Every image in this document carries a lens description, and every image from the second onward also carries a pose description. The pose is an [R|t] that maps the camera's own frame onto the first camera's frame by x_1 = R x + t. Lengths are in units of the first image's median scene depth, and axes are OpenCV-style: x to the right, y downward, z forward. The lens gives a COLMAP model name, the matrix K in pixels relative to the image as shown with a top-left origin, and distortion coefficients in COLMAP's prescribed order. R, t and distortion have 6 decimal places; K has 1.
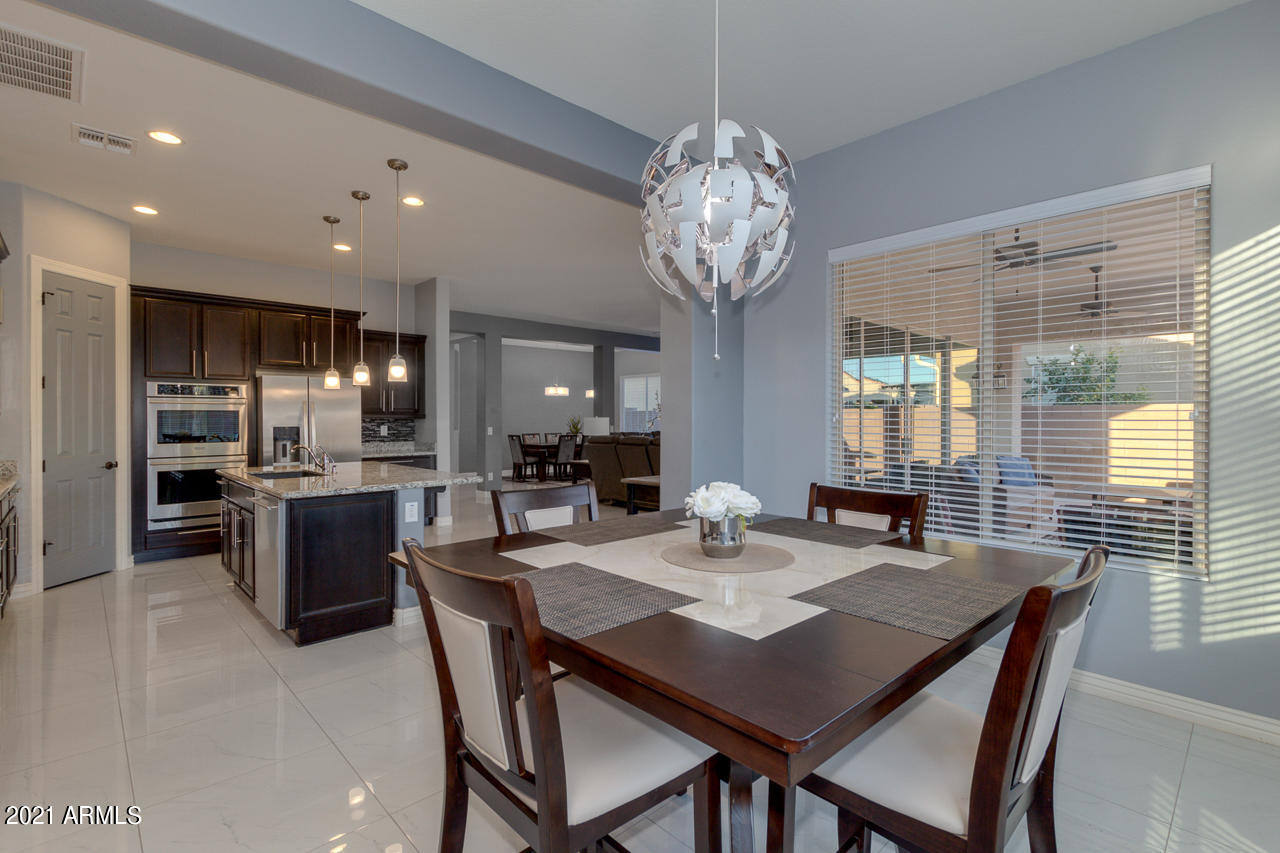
lens RADIAL K [[592.3, 0, 645.1], [0, 592.3, 419.4], [0, 0, 1]] dist [-0.000375, -0.001072]
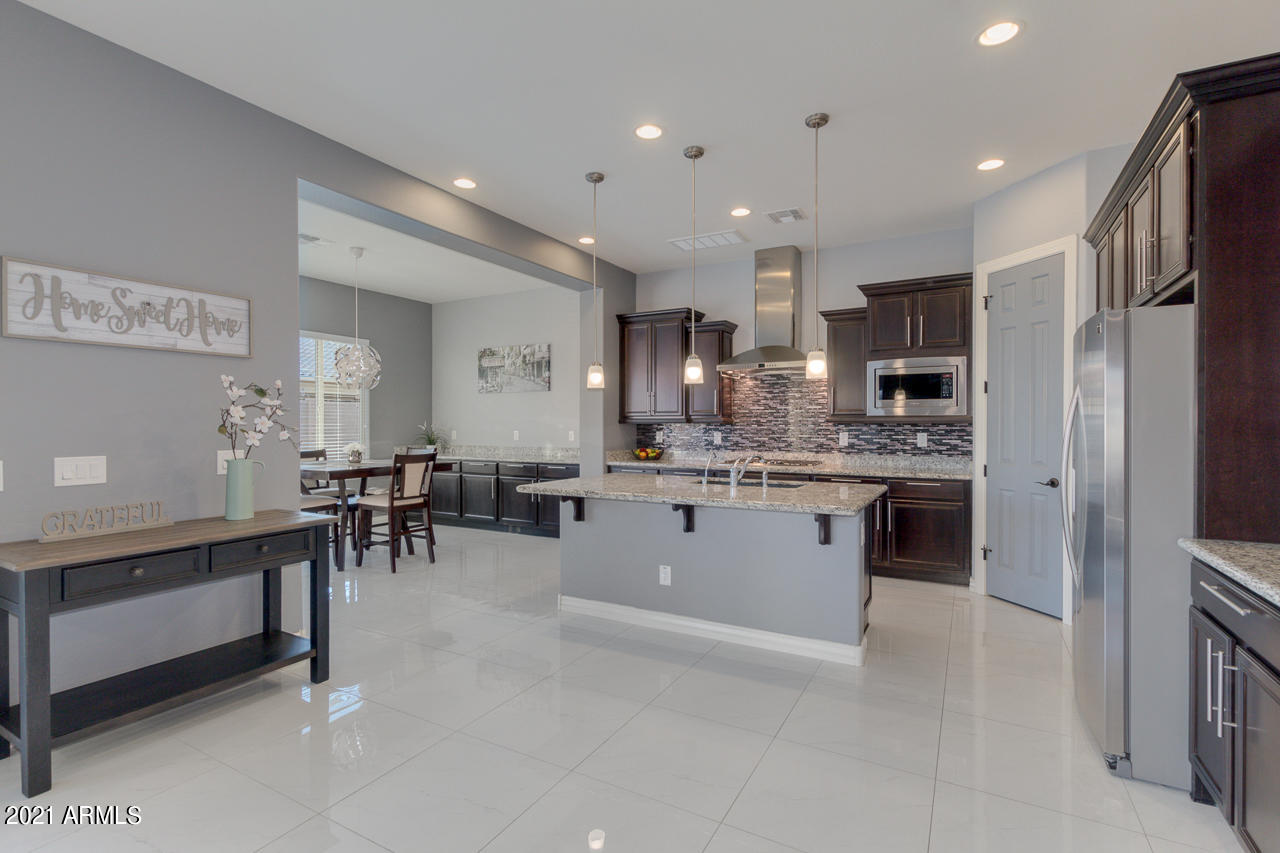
lens RADIAL K [[586.8, 0, 645.8], [0, 586.8, 425.3], [0, 0, 1]] dist [0.003155, 0.000323]
pose [[-0.954702, 0.003421, -0.297543, -0.141570], [0.001675, 0.999980, 0.006121, -0.004147], [0.297558, 0.005345, -0.954689, 1.465803]]
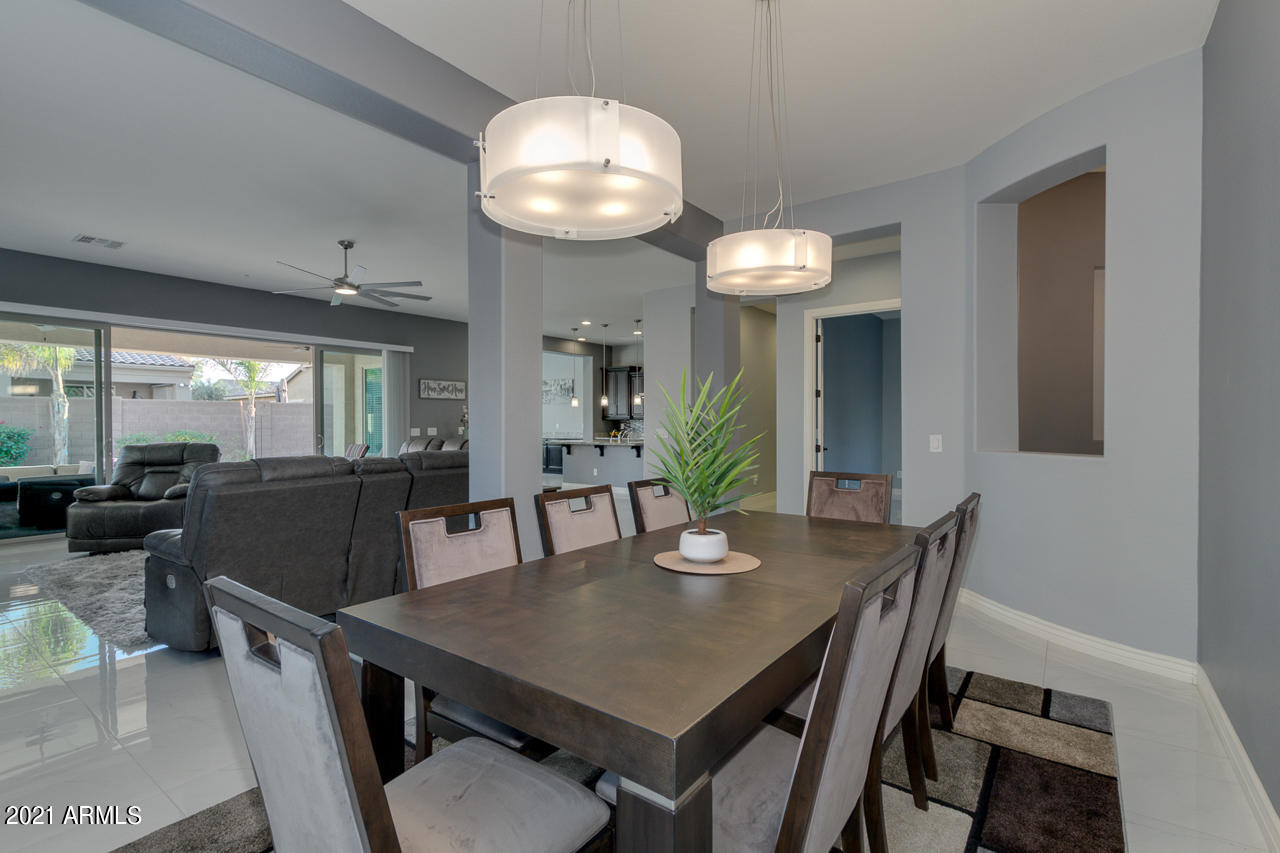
lens RADIAL K [[592.3, 0, 645.1], [0, 592.3, 419.4], [0, 0, 1]] dist [-0.000375, -0.001072]
pose [[-0.984282, -0.000043, -0.176604, -0.177458], [-0.000448, 0.999997, 0.002254, -0.007330], [0.176603, 0.002298, -0.984279, 2.842184]]
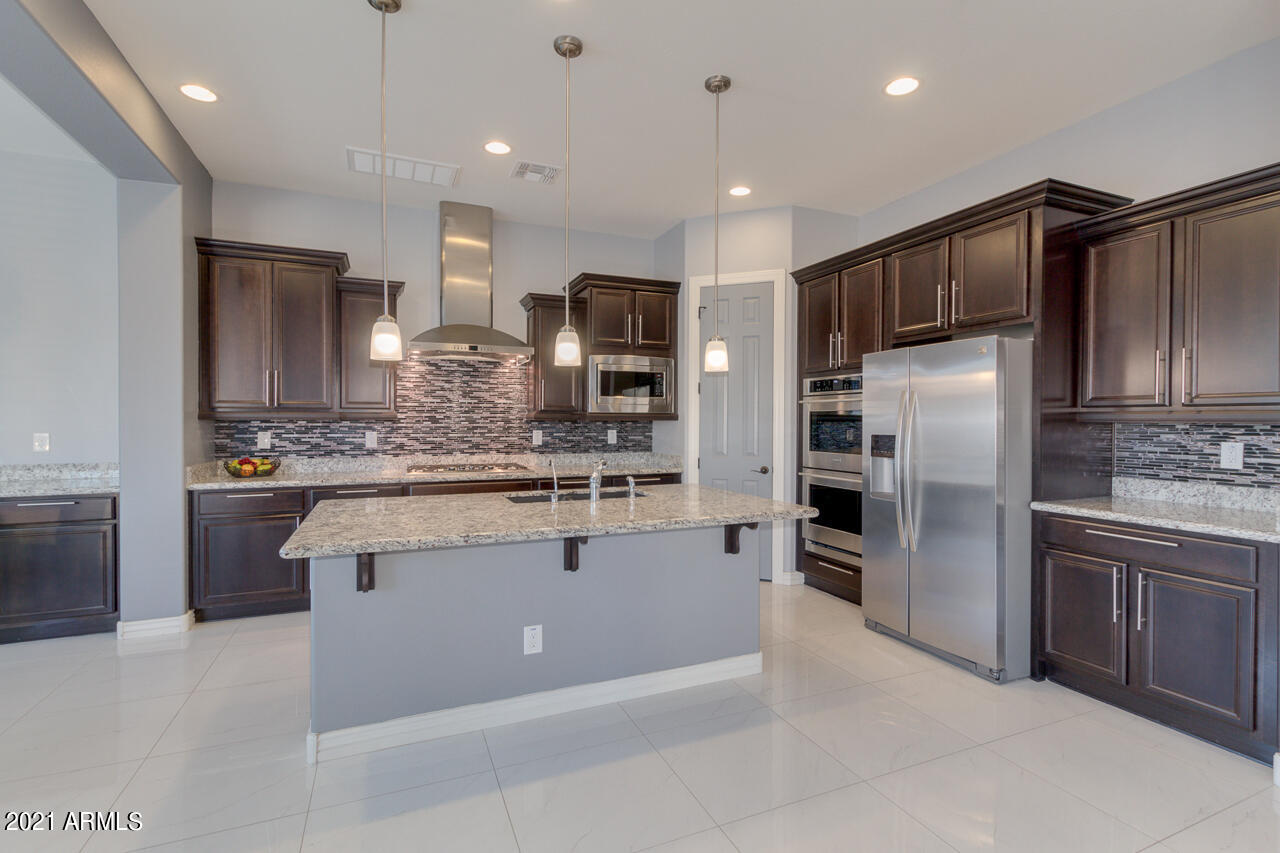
lens RADIAL K [[586.8, 0, 645.8], [0, 586.8, 425.3], [0, 0, 1]] dist [0.003155, 0.000323]
pose [[-0.340269, 0.007133, -0.940301, 0.046194], [-0.004587, 0.999947, 0.009245, -0.002092], [0.940317, 0.007459, -0.340218, 1.063512]]
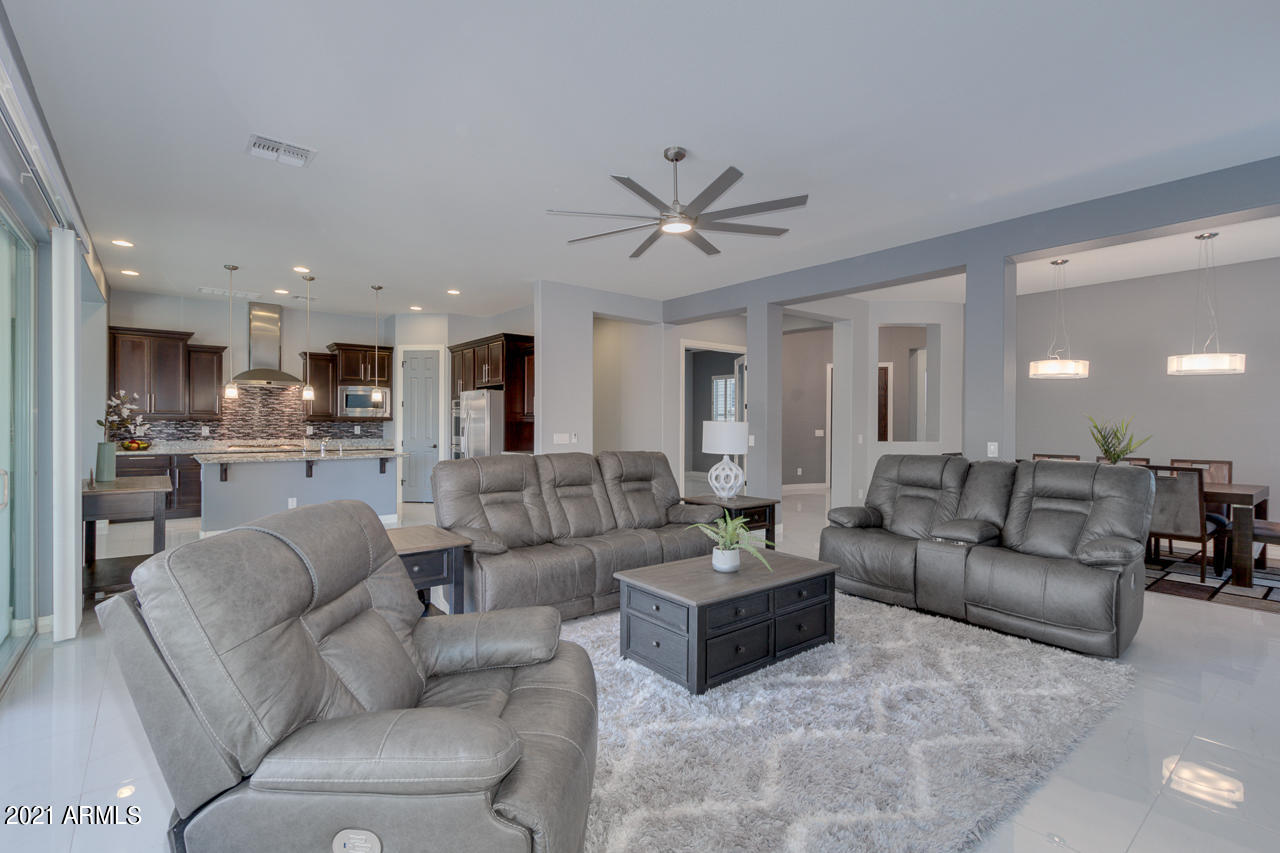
lens RADIAL K [[598.4, 0, 640.0], [0, 598.4, 426.5], [0, 0, 1]] dist [-0.002899, -0.000383]
pose [[-0.085517, 0.007621, -0.996308, 0.850376], [-0.007638, 0.999936, 0.008304, -0.005038], [0.996307, 0.008320, -0.085453, 1.672844]]
